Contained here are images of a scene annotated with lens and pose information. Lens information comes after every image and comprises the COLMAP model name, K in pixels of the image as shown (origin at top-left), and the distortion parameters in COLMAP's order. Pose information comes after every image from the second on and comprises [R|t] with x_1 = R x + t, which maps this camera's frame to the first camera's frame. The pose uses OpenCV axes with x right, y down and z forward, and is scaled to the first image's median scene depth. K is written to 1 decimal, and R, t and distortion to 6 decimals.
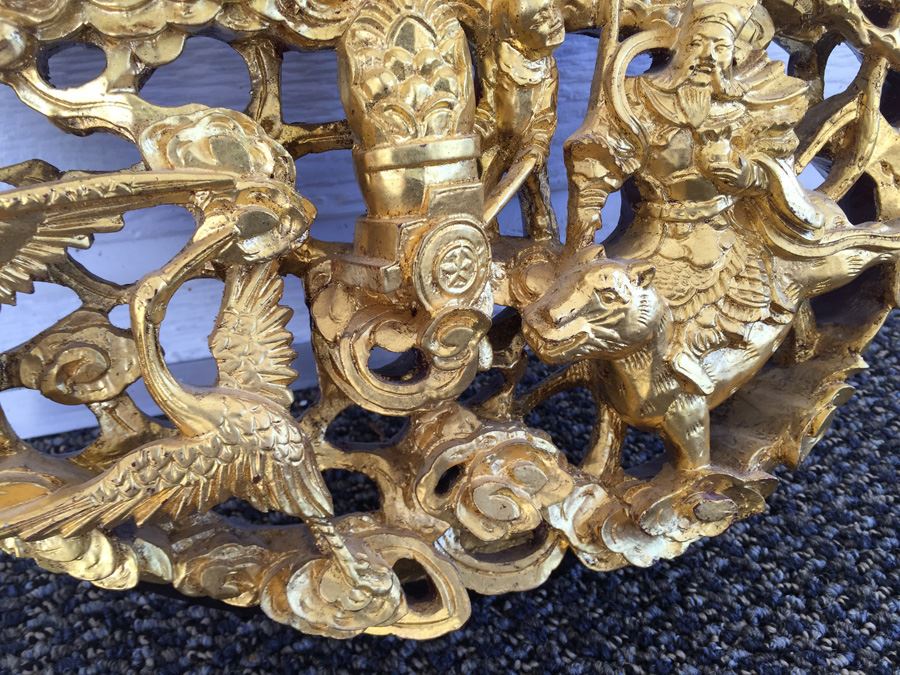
lens RADIAL K [[791.9, 0, 448.4], [0, 791.9, 344.0], [0, 0, 1]] dist [0.083419, -0.146456]
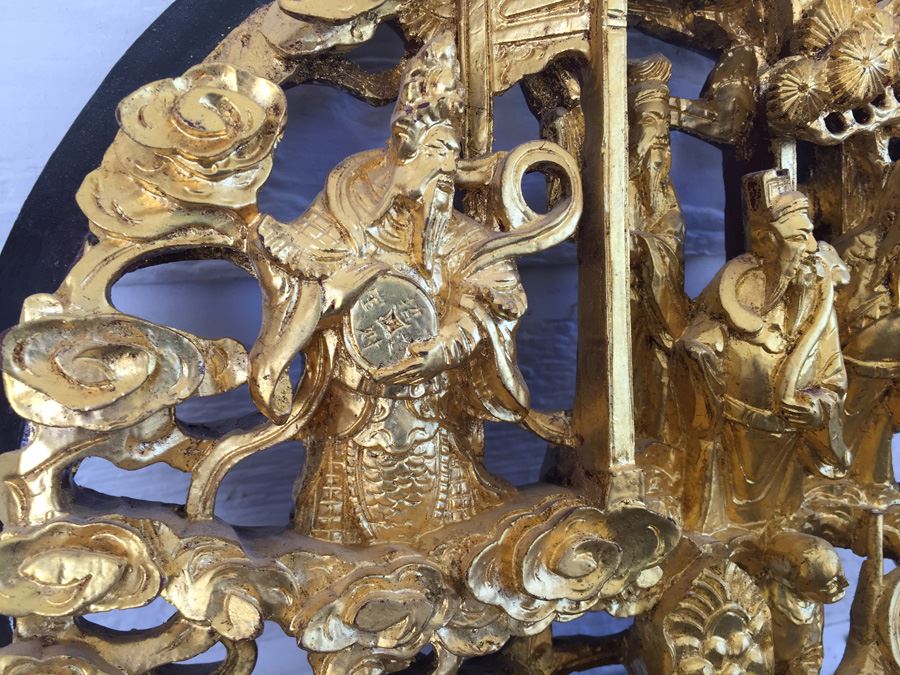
lens RADIAL K [[791.9, 0, 440.6], [0, 791.9, 341.1], [0, 0, 1]] dist [0.083419, -0.146456]
pose [[0.998604, 0.038548, 0.036122, -0.387860], [-0.031706, 0.984261, -0.173851, -0.465242], [-0.042255, 0.172463, 0.984109, -0.031677]]
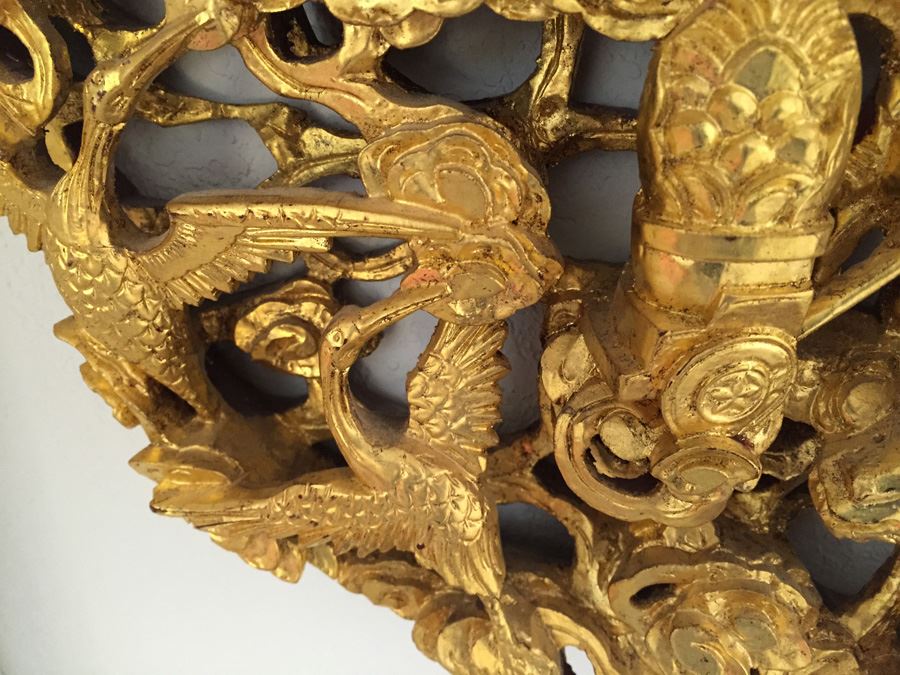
lens RADIAL K [[791.9, 0, 443.2], [0, 791.9, 339.7], [0, 0, 1]] dist [0.083419, -0.146456]
pose [[0.885958, 0.315240, -0.340151, 0.008105], [-0.200535, 0.921744, 0.331926, -0.294472], [0.418169, -0.225860, 0.879842, 0.246421]]
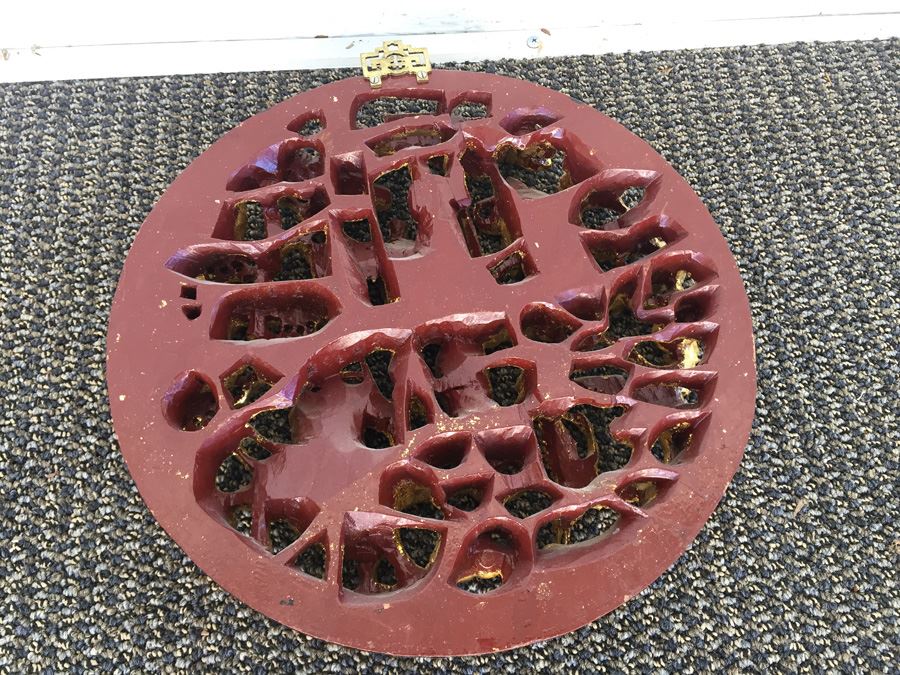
lens RADIAL K [[791.9, 0, 458.8], [0, 791.9, 342.9], [0, 0, 1]] dist [0.083419, -0.146456]
pose [[0.979486, 0.189762, -0.067811, 0.818524], [-0.137610, 0.875693, 0.462845, -0.471210], [0.147212, -0.444019, 0.883842, -1.144629]]
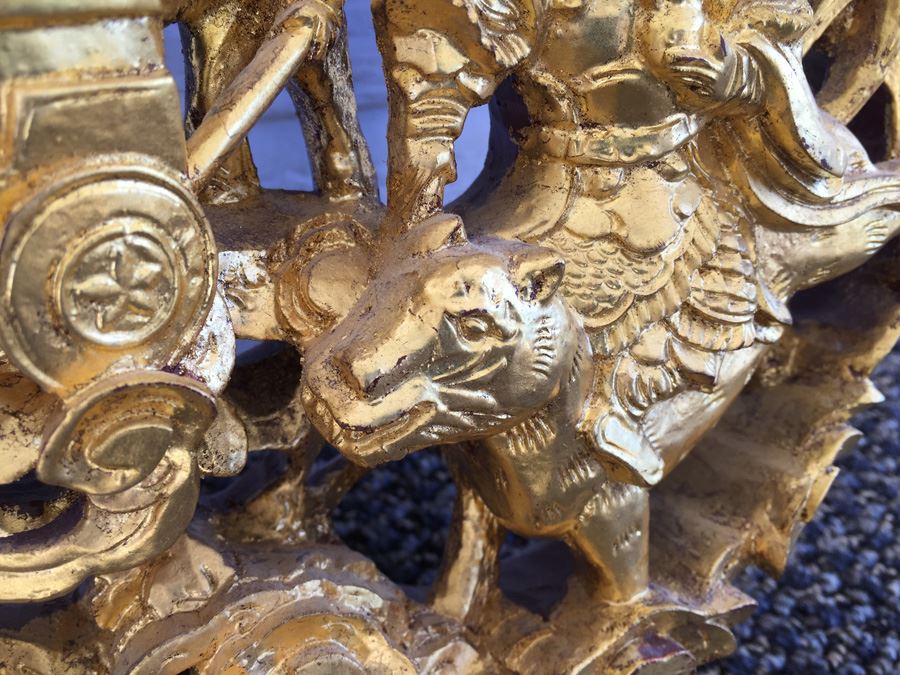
lens RADIAL K [[791.9, 0, 443.6], [0, 791.9, 334.5], [0, 0, 1]] dist [0.083419, -0.146456]
pose [[0.984186, -0.042222, 0.172034, 0.094515], [0.027379, 0.995766, 0.087755, -0.092482], [-0.175011, -0.081658, 0.981174, 0.501589]]
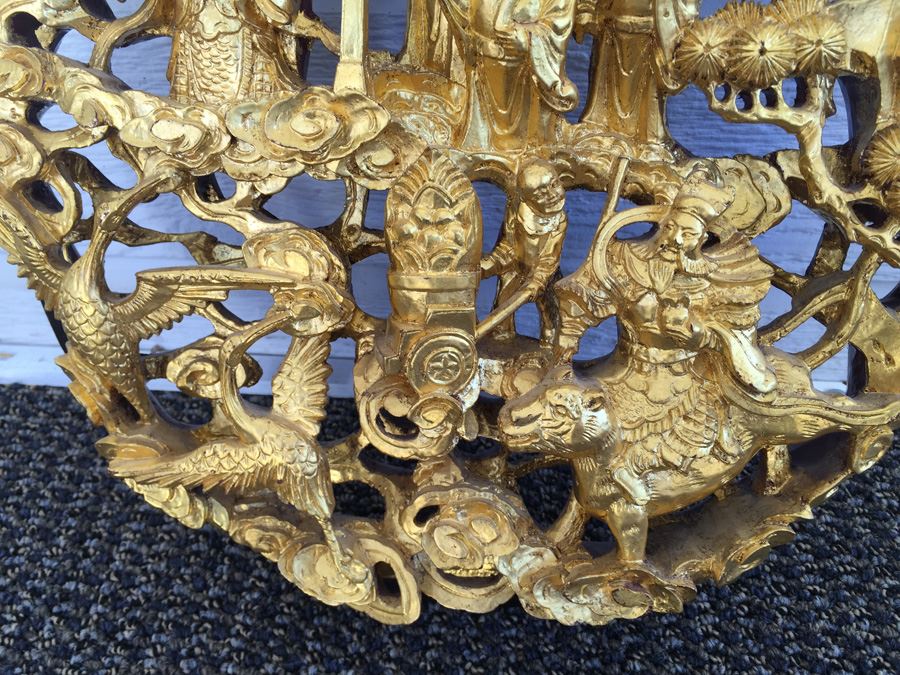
lens RADIAL K [[791.9, 0, 447.9], [0, 791.9, 343.4], [0, 0, 1]] dist [0.083419, -0.146456]
pose [[0.926858, 0.208823, -0.311974, 0.385703], [-0.195629, 0.977928, 0.073386, -0.211033], [0.320413, -0.006987, 0.947252, -0.240593]]
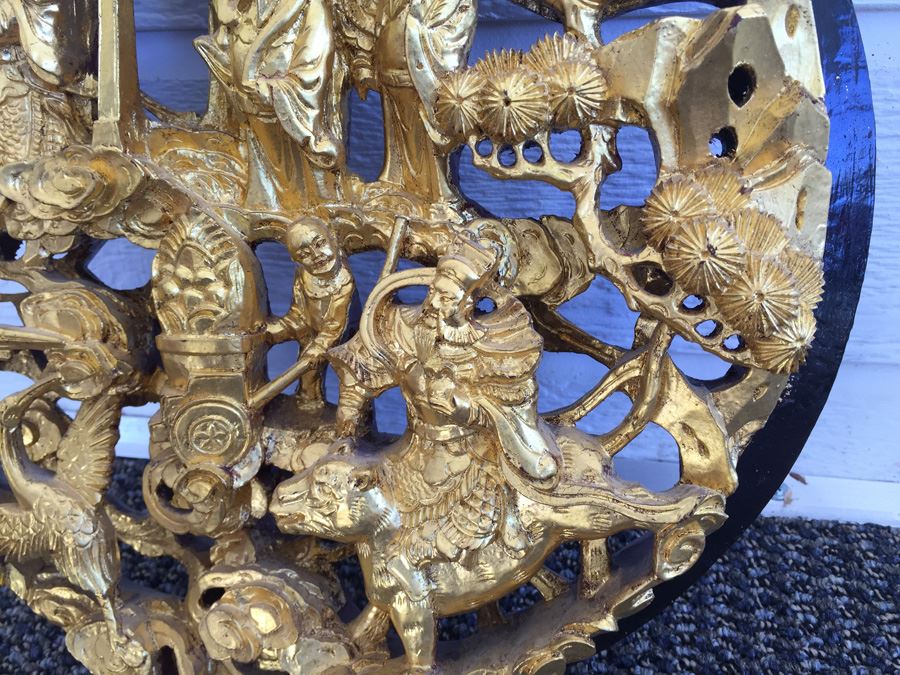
lens RADIAL K [[791.9, 0, 450.6], [0, 791.9, 344.4], [0, 0, 1]] dist [0.083419, -0.146456]
pose [[0.866732, 0.199054, -0.457332, 0.799181], [-0.217529, 0.975973, 0.012532, -0.301983], [0.448838, 0.088621, 0.889208, 0.035792]]
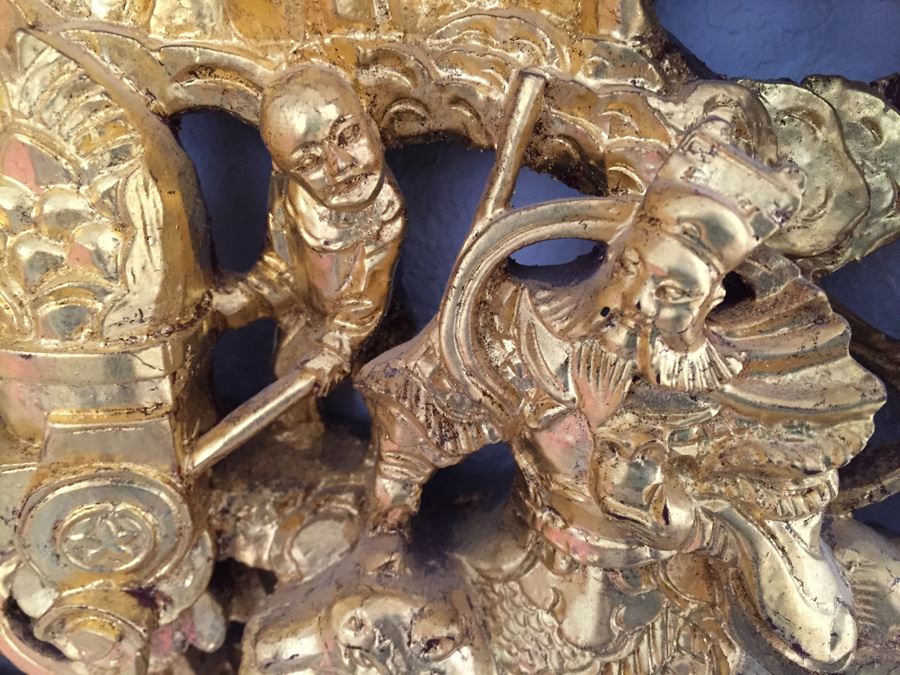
lens RADIAL K [[791.9, 0, 445.3], [0, 791.9, 337.2], [0, 0, 1]] dist [0.083419, -0.146456]
pose [[0.909743, 0.286926, -0.300070, 0.341198], [-0.237512, 0.952485, 0.190682, -0.374029], [0.340524, -0.102201, 0.934665, 0.490638]]
